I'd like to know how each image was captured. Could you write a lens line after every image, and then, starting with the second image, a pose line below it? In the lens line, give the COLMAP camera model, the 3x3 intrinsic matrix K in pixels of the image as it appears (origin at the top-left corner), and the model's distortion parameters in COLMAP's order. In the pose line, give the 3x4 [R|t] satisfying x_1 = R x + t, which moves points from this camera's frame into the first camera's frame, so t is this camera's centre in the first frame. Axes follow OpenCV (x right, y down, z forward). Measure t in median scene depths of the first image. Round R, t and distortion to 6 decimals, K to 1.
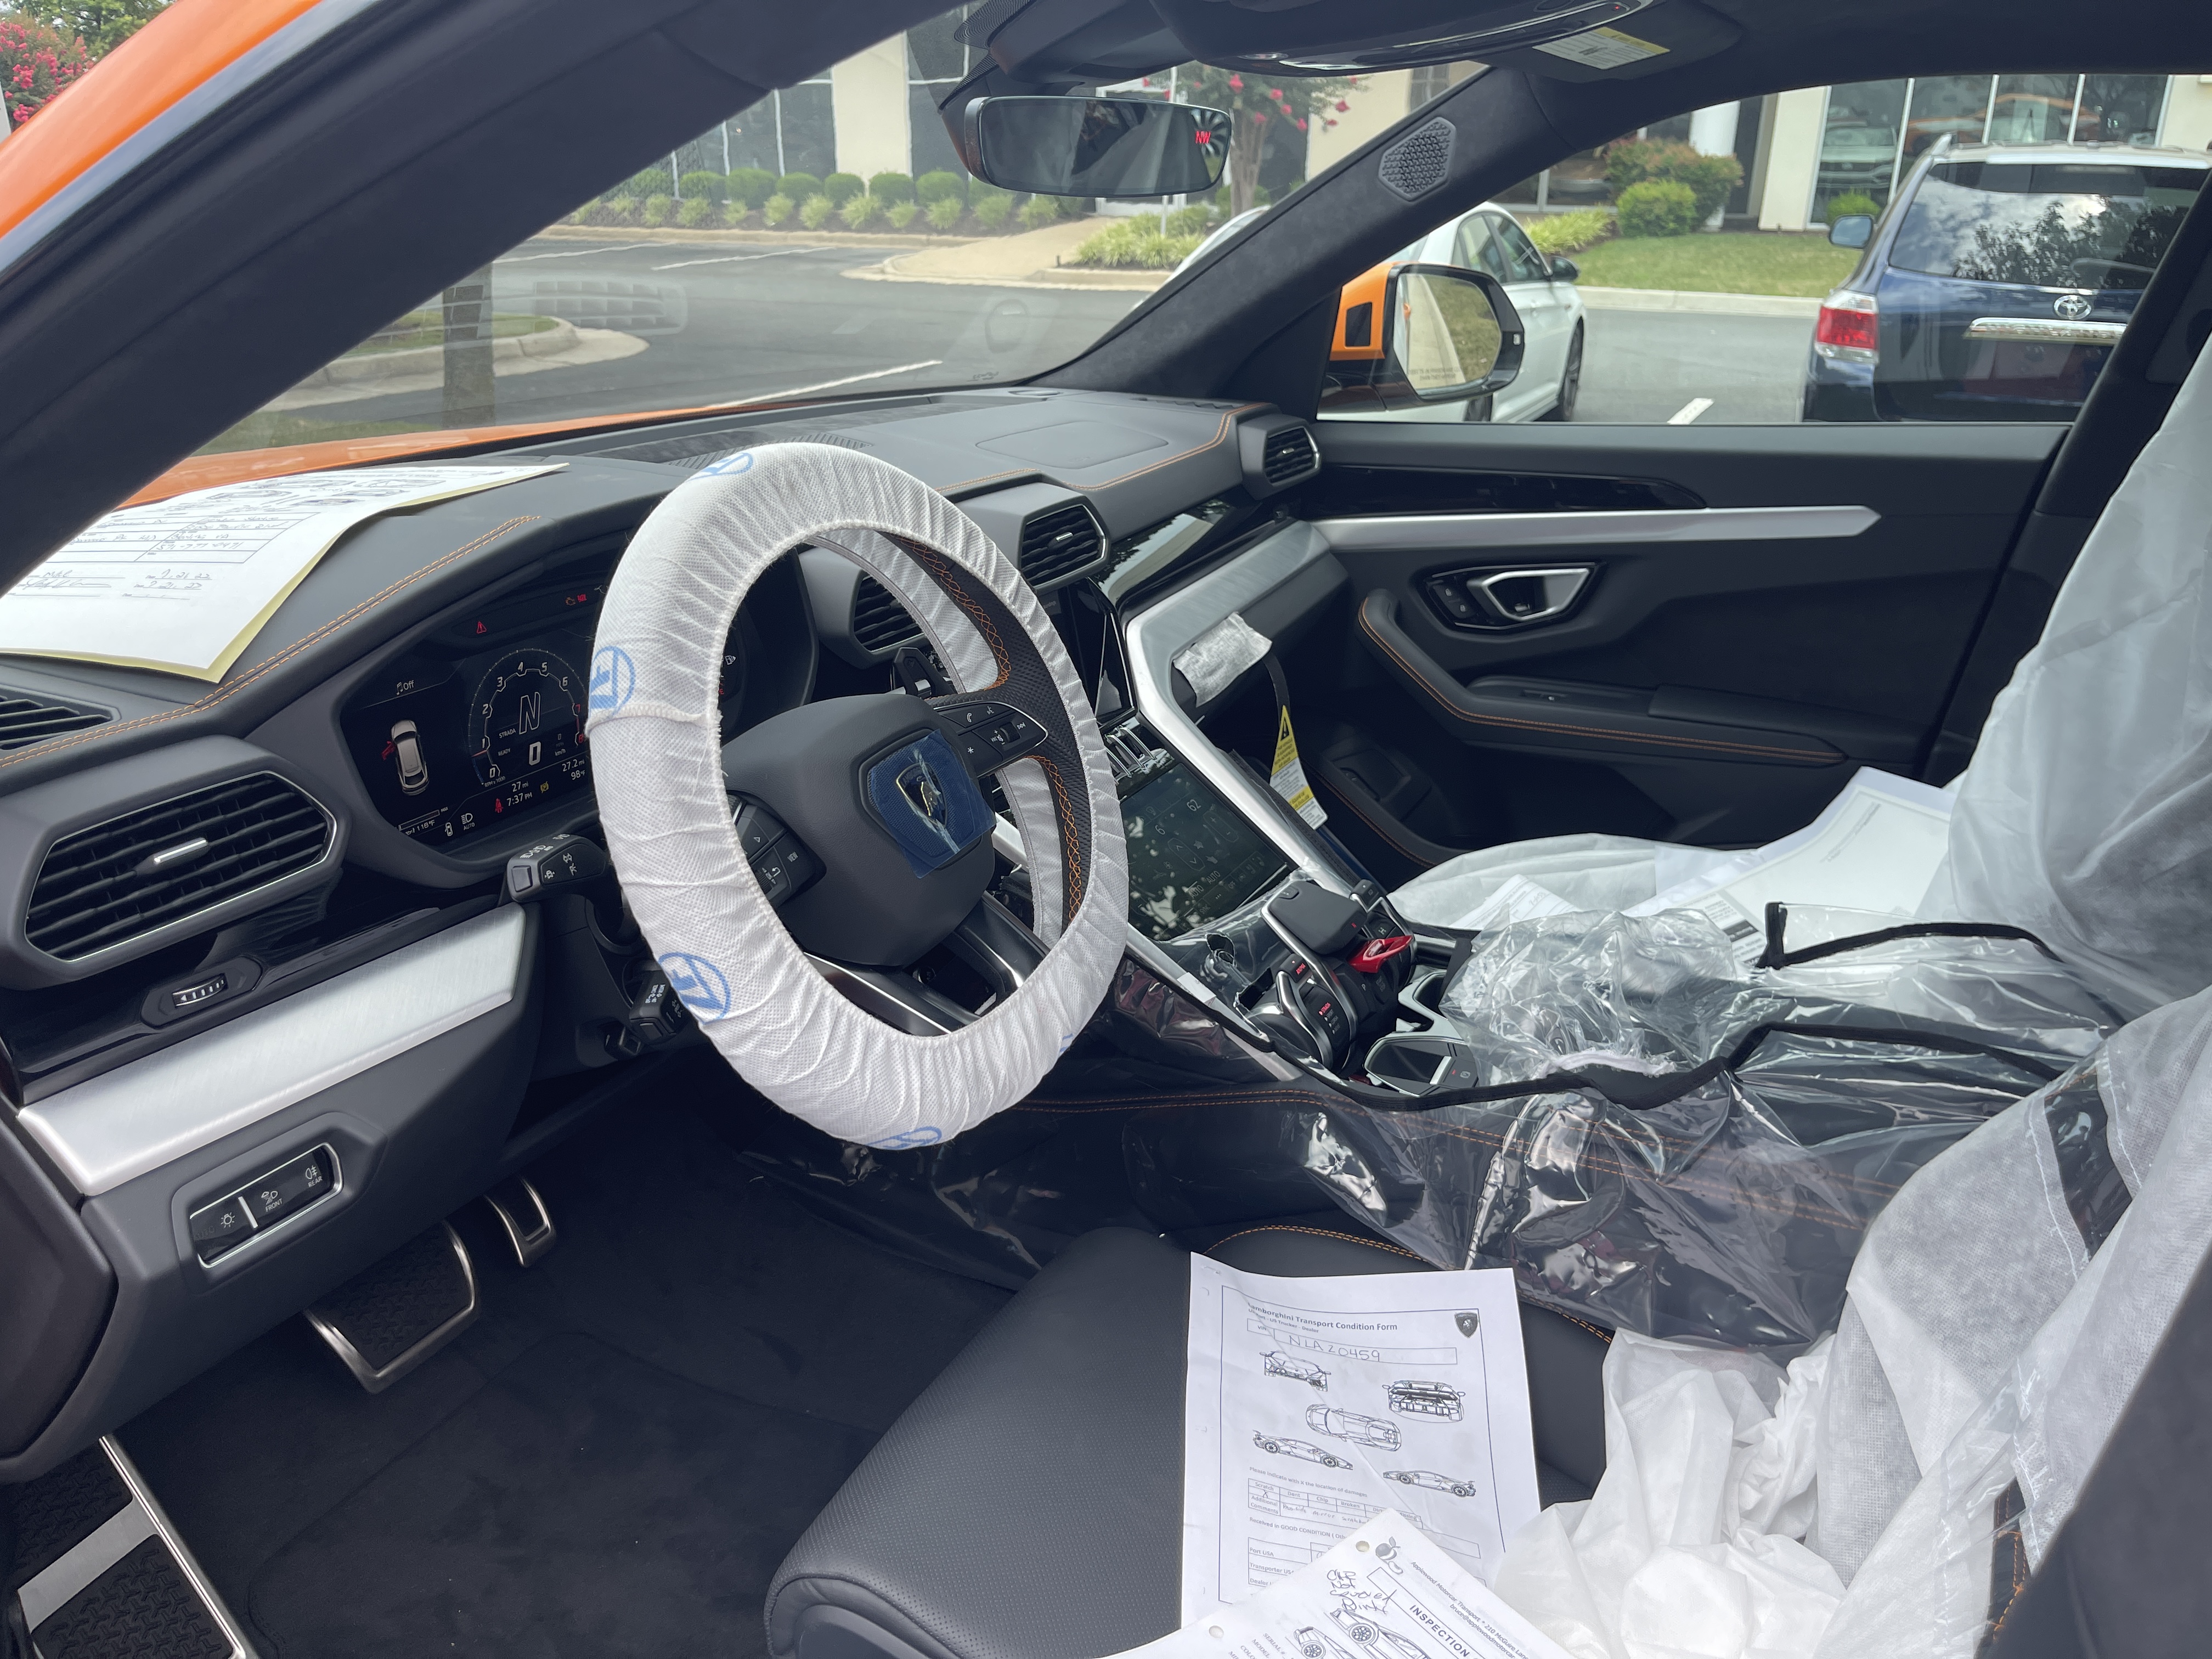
lens RADIAL K [[1677.4, 0, 1106.6], [0, 1677.4, 832.2], [0, 0, 1]] dist [-0.009575, -0.010628]
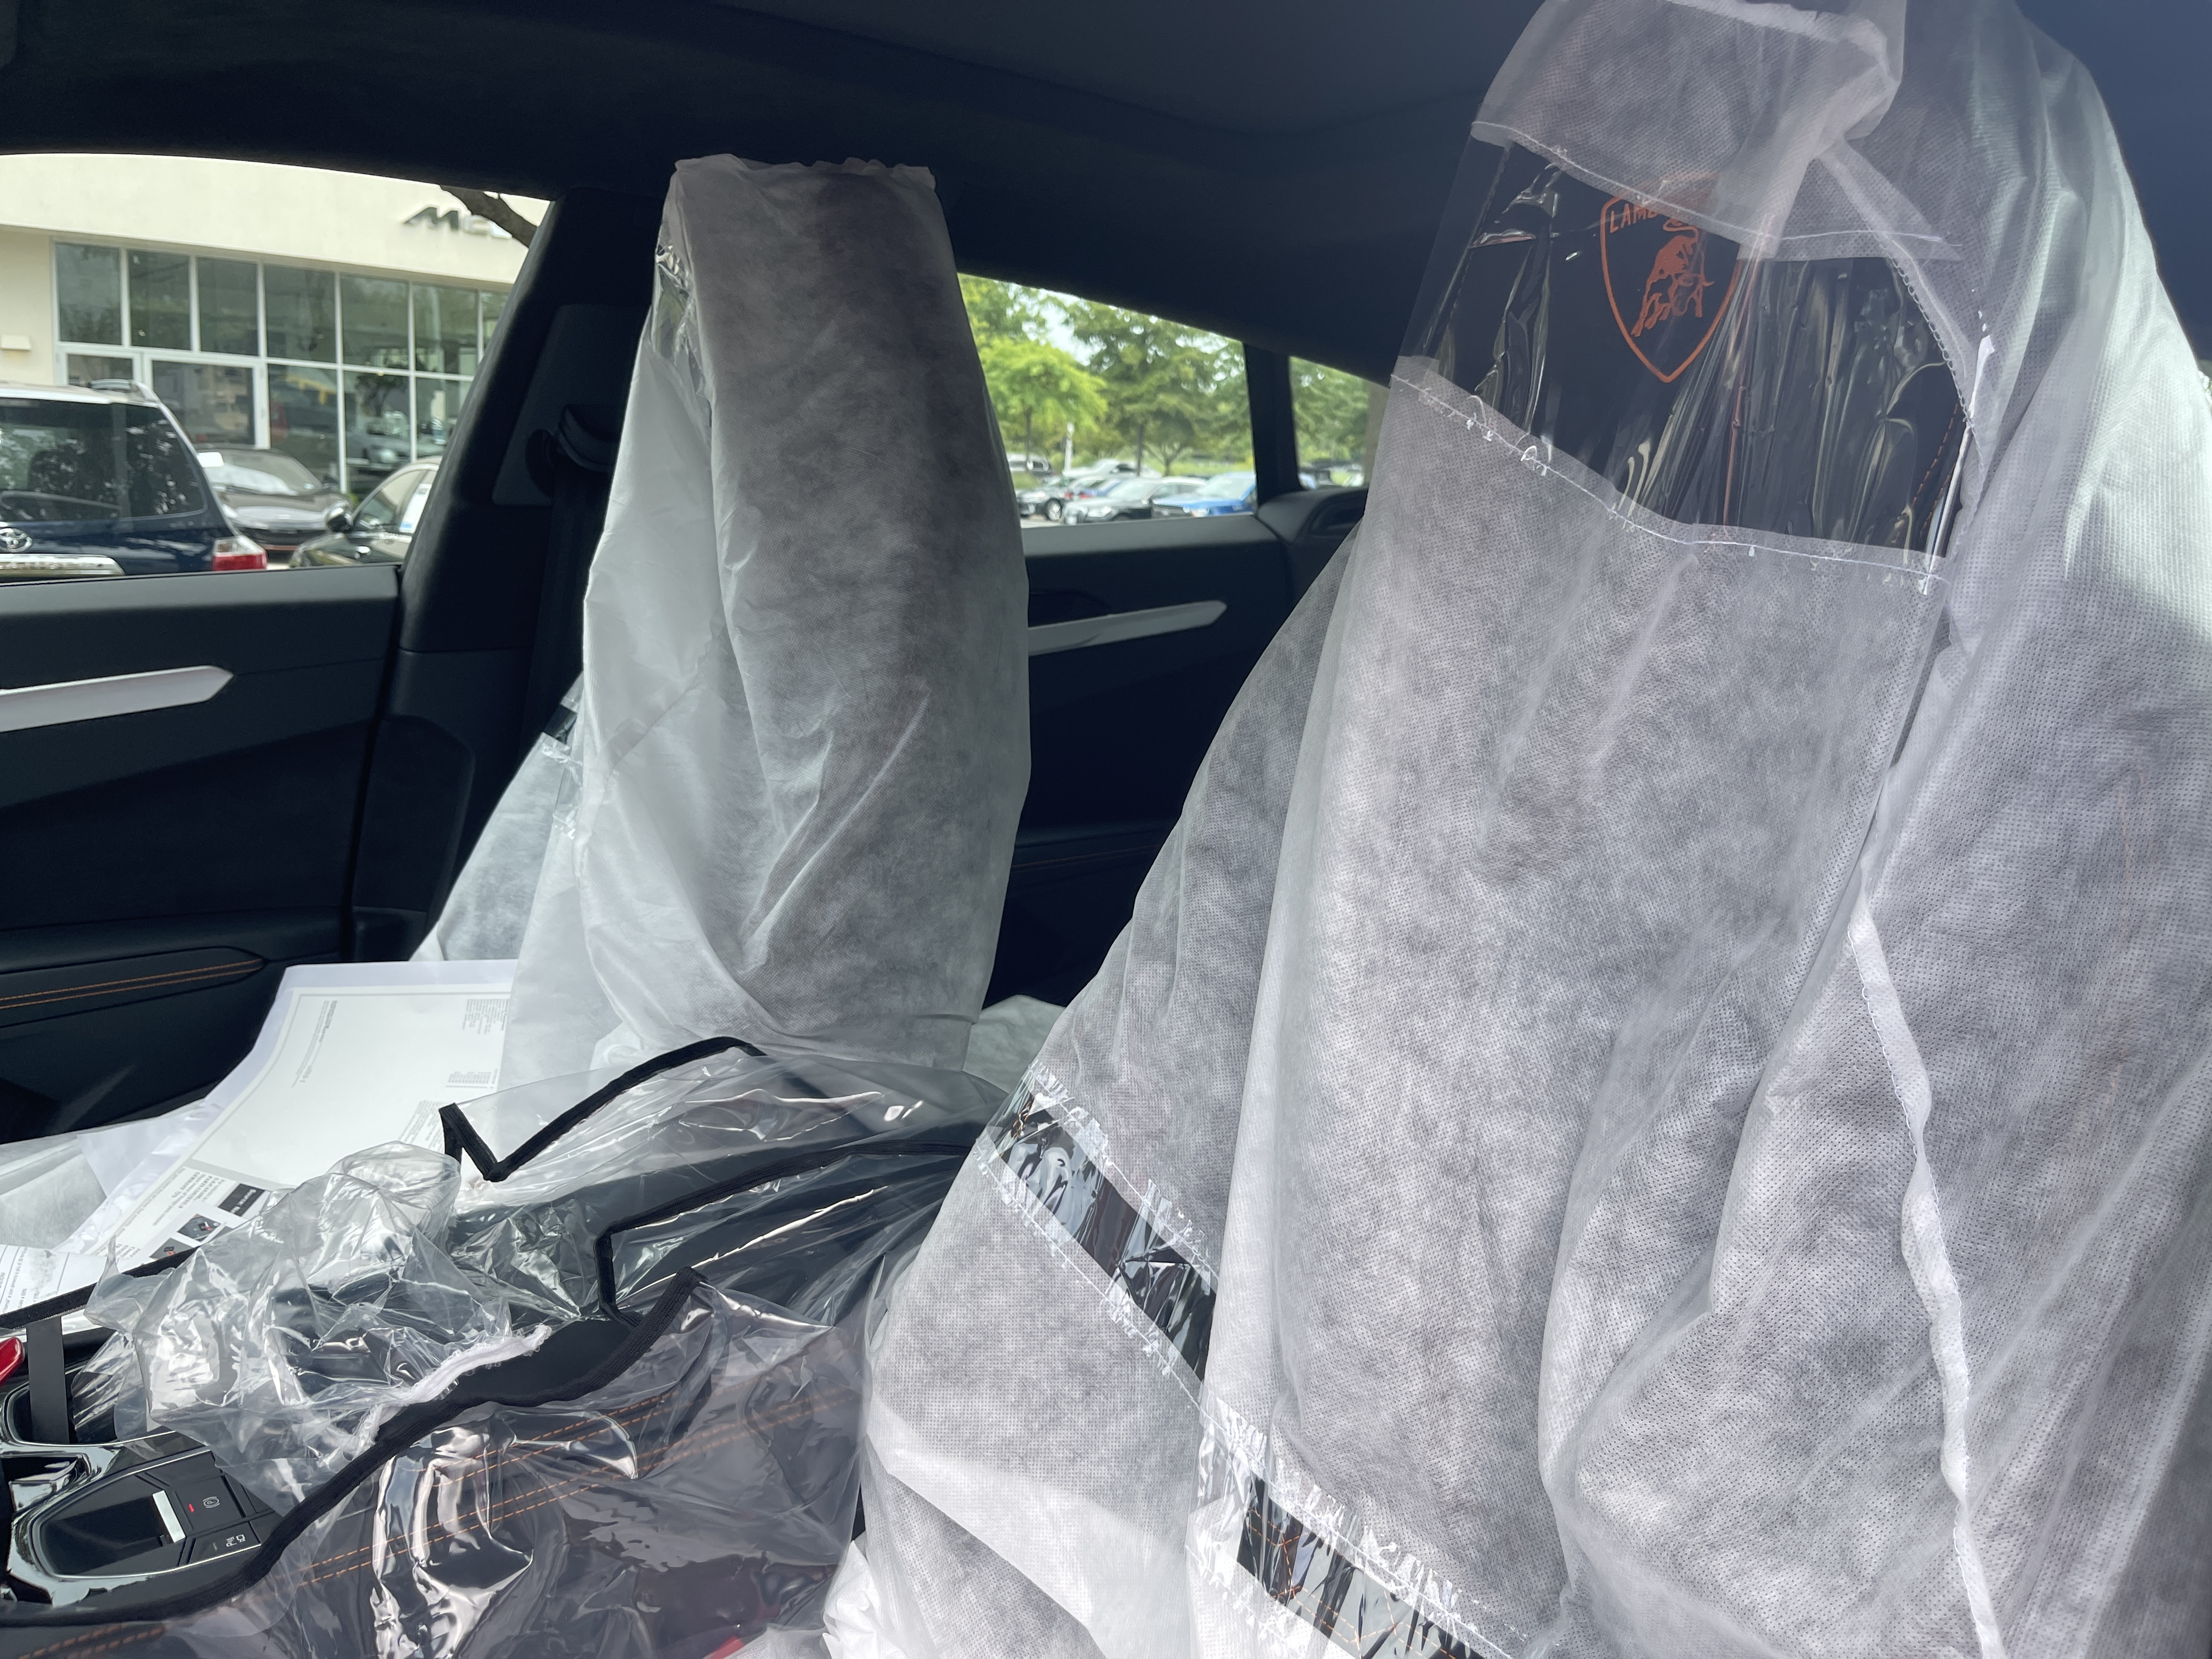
lens RADIAL K [[1677.4, 0, 1104.8], [0, 1677.4, 823.9], [0, 0, 1]] dist [-0.009575, -0.010628]
pose [[0.430177, -0.155031, 0.889333, -0.162168], [0.288042, 0.957222, 0.027537, -0.020010], [-0.855558, 0.244320, 0.456430, 0.377619]]
